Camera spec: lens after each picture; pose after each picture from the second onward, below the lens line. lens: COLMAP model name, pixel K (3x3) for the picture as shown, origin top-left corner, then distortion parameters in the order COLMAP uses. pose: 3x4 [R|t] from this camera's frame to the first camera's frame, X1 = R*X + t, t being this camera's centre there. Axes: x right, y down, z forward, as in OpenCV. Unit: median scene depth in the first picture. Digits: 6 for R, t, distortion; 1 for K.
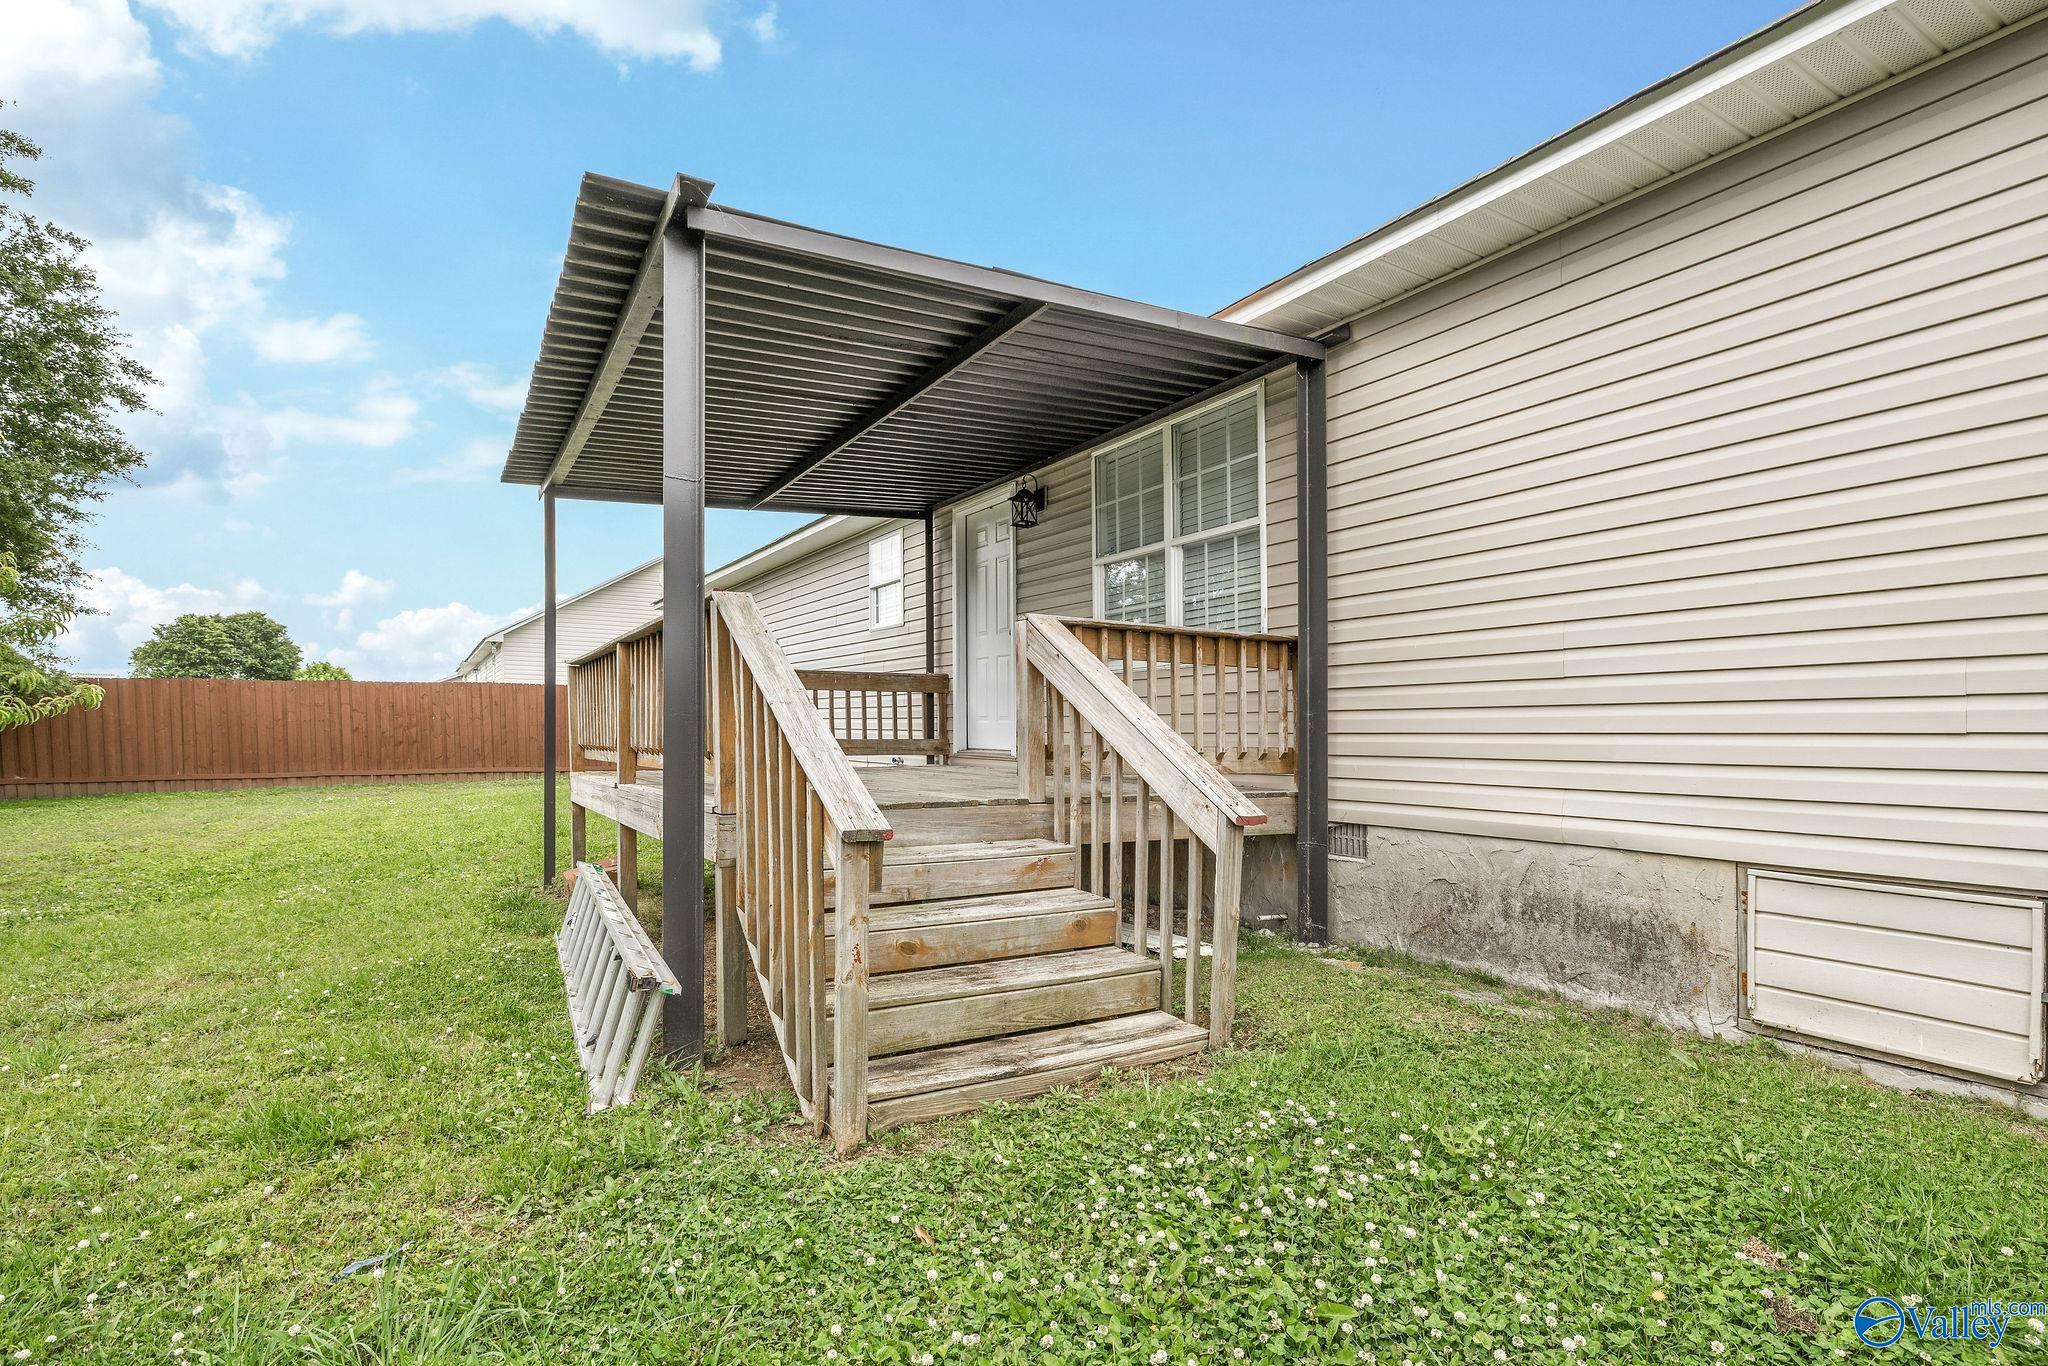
lens RADIAL K [[1083.8, 0, 995.3], [0, 1083.8, 772.7], [0, 0, 1]] dist [0.001661, 0.000058]
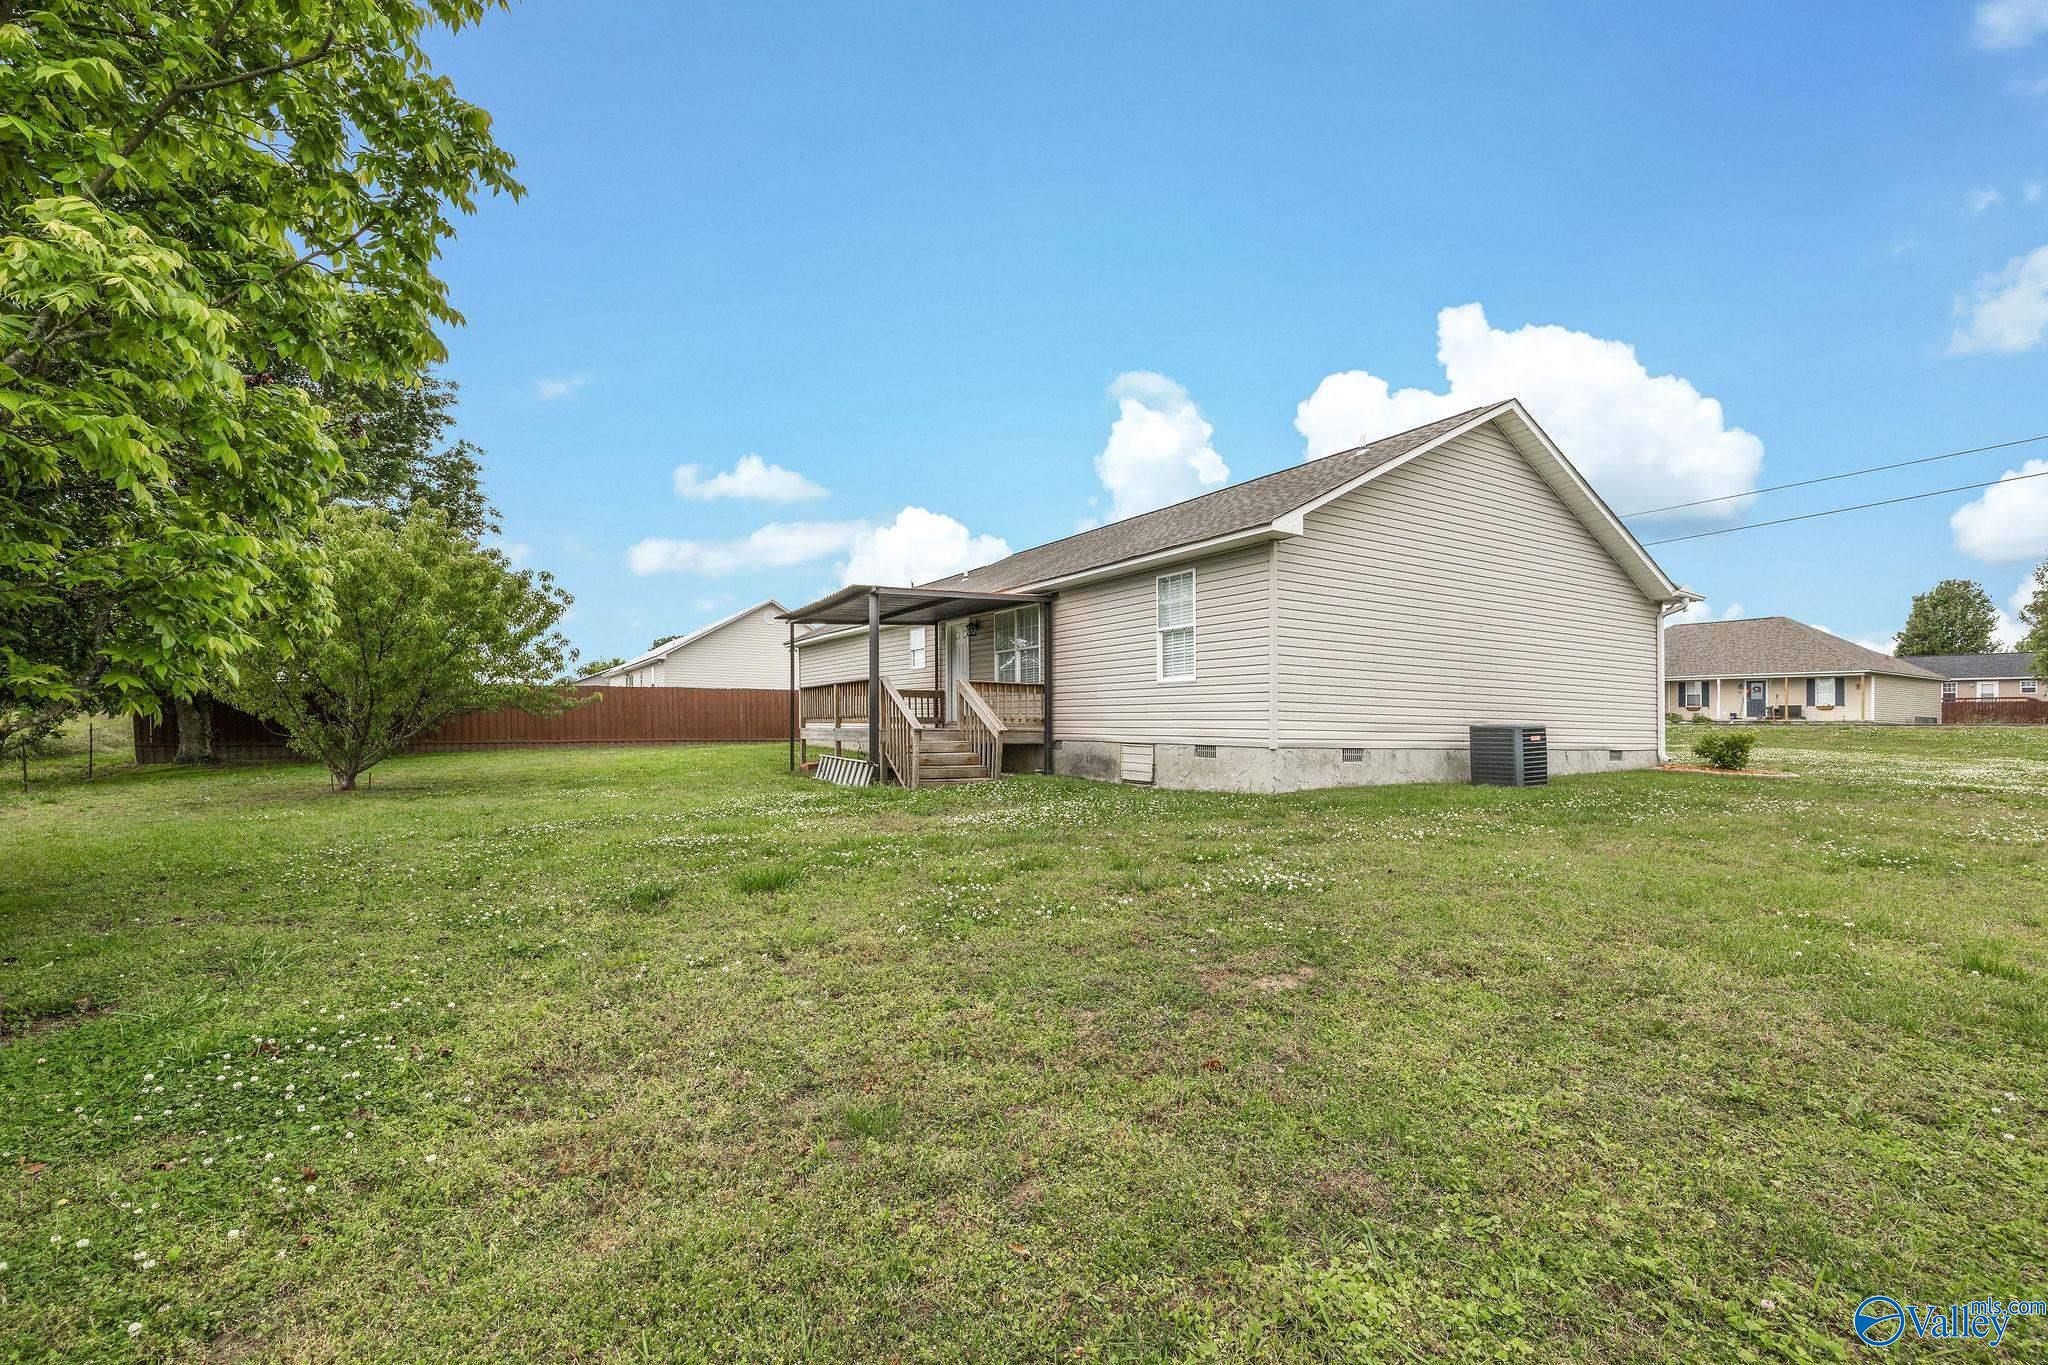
lens RADIAL K [[888.9, 0, 1050.6], [0, 888.9, 733.2], [0, 0, 1]] dist [0.001677, -0.000037]
pose [[0.998517, 0.002139, 0.054393, 0.096486], [-0.000840, 0.999714, -0.023893, 0.058000], [-0.054428, 0.023812, 0.998234, -1.110827]]
